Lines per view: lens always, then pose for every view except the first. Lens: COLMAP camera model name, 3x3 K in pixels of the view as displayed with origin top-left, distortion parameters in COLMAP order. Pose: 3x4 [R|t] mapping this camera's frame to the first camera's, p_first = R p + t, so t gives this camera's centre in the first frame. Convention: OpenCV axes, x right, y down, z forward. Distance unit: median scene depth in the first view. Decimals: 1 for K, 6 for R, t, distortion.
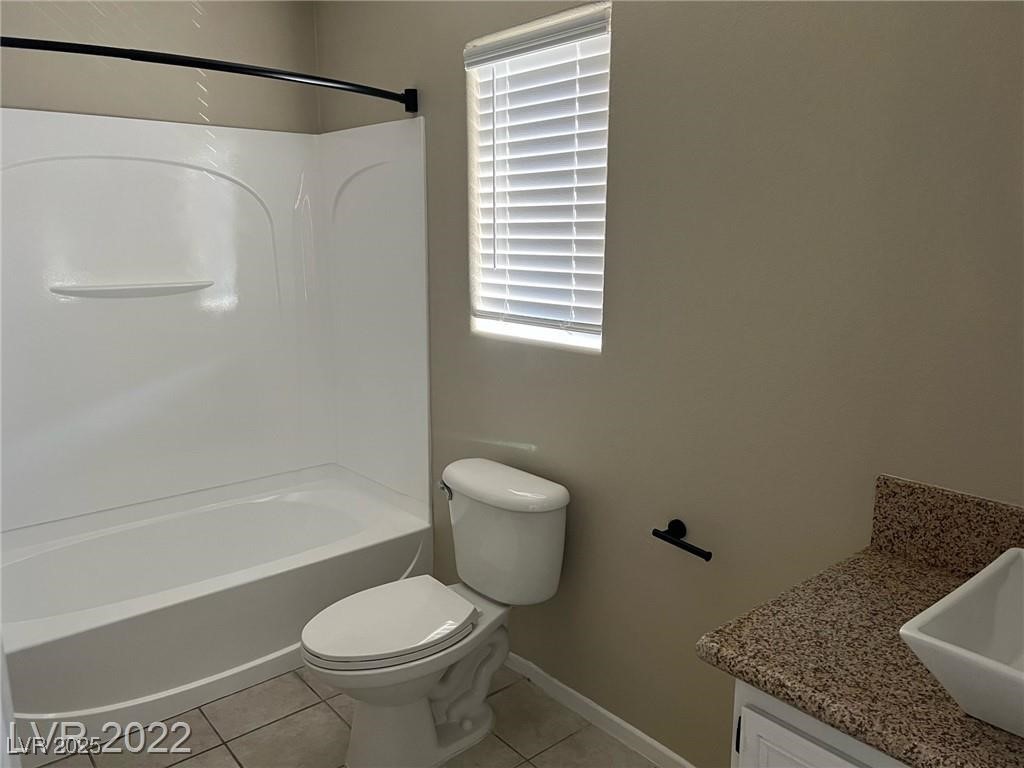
lens RADIAL K [[766.3, 0, 513.6], [0, 766.3, 382.6], [0, 0, 1]] dist [0.051837, -0.056253]
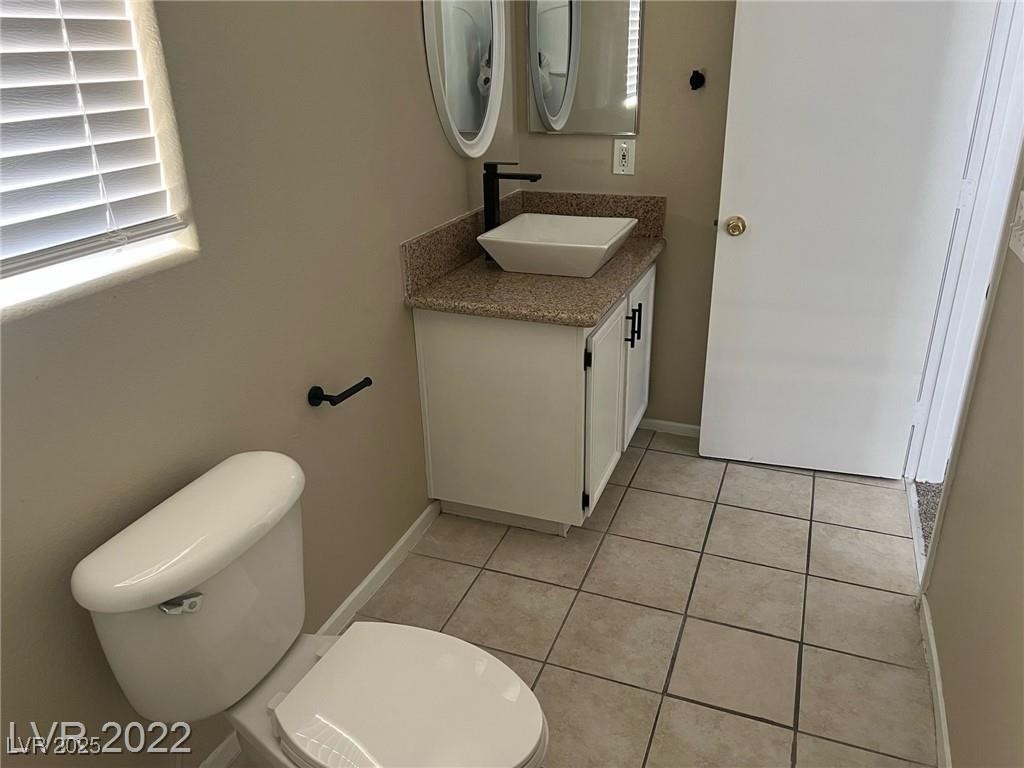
lens RADIAL K [[766.3, 0, 512.8], [0, 766.3, 384.8], [0, 0, 1]] dist [0.051837, -0.056253]
pose [[-0.477843, -0.338035, 0.810801, -0.767948], [0.192783, 0.860141, 0.472221, -0.256767], [-0.857030, 0.381956, -0.345845, 1.272585]]
